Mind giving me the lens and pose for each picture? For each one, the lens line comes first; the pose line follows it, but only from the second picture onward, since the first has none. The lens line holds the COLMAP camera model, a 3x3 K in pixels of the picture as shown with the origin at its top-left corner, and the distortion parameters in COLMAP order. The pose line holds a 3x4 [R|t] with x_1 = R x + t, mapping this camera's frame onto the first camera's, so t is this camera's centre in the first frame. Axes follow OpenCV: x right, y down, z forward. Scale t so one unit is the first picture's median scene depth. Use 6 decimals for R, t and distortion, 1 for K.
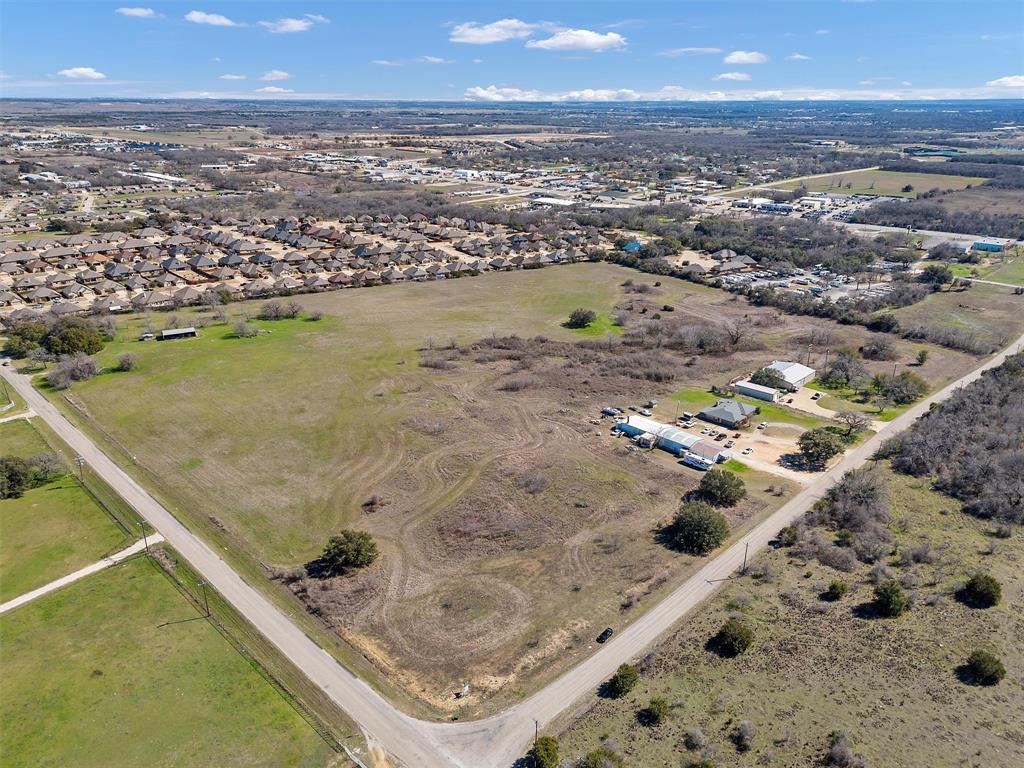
lens RADIAL K [[714.3, 0, 512.0], [0, 714.3, 384.0], [0, 0, 1]] dist [0.054741, -0.044207]
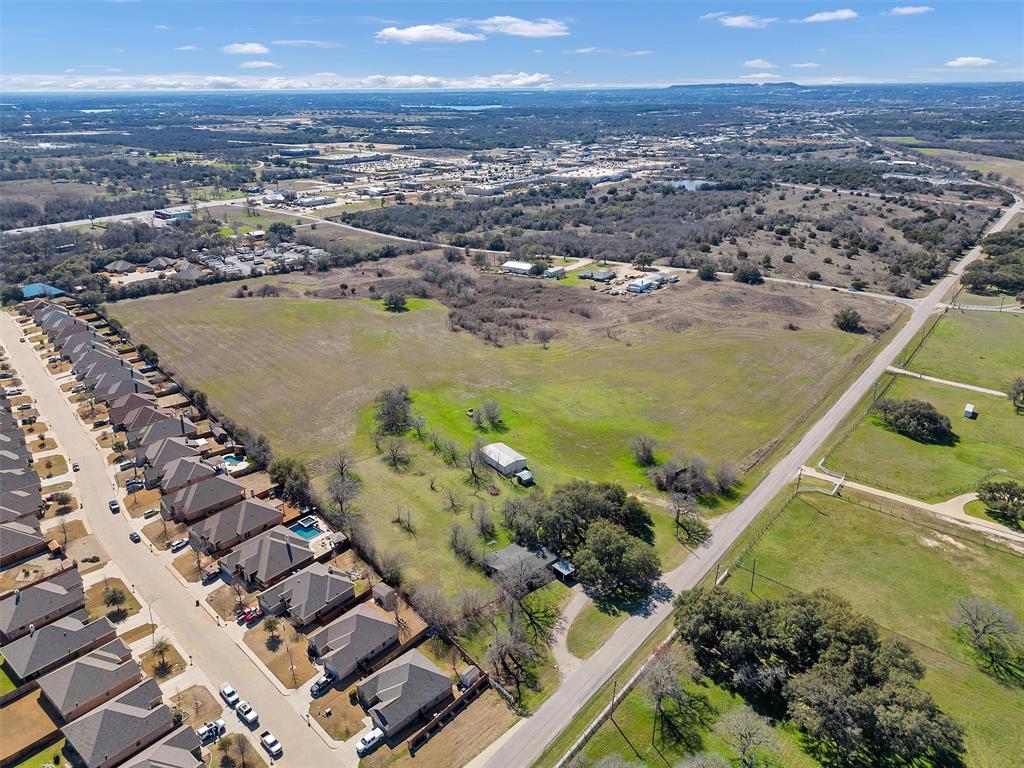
lens RADIAL K [[719.8, 0, 511.3], [0, 719.8, 360.8], [0, 0, 1]] dist [0.004056, 0.095413]
pose [[-0.105269, -0.357895, 0.927809, -1.535628], [0.370977, 0.851508, 0.370553, -0.569176], [-0.922656, 0.383203, 0.043133, 1.389468]]
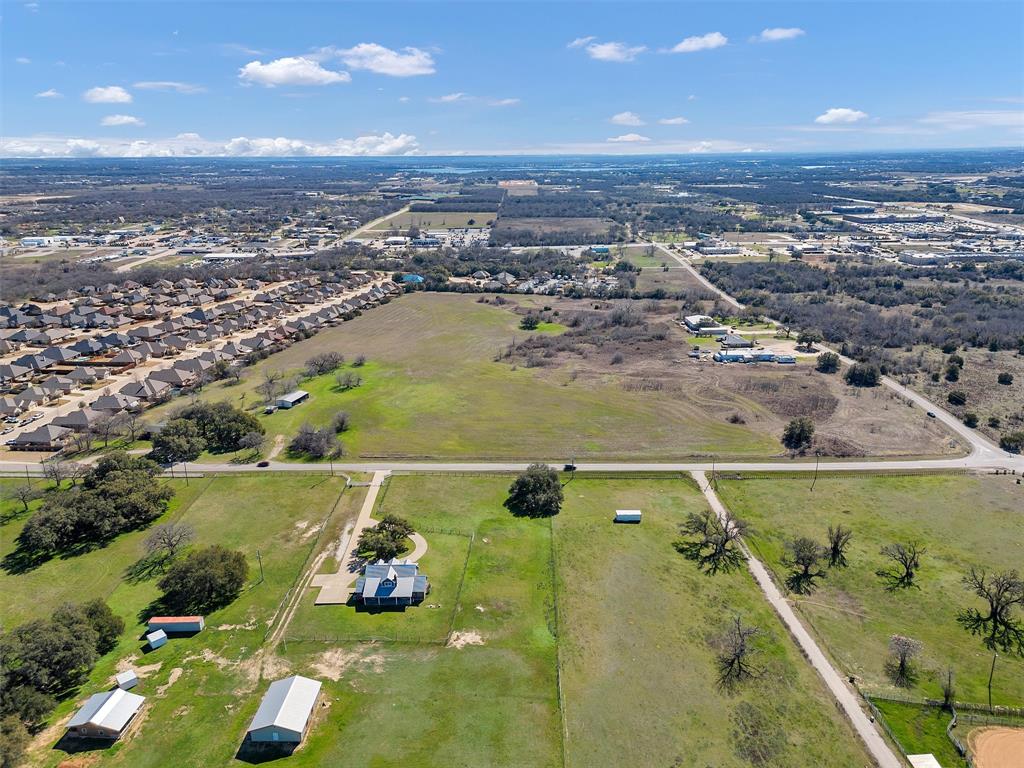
lens RADIAL K [[714.3, 0, 512.0], [0, 714.3, 384.0], [0, 0, 1]] dist [0.054741, -0.044207]
pose [[0.717417, -0.226608, 0.658757, -1.290430], [0.270606, 0.962008, 0.036222, -0.067834], [-0.641938, 0.152278, 0.751483, 0.170451]]
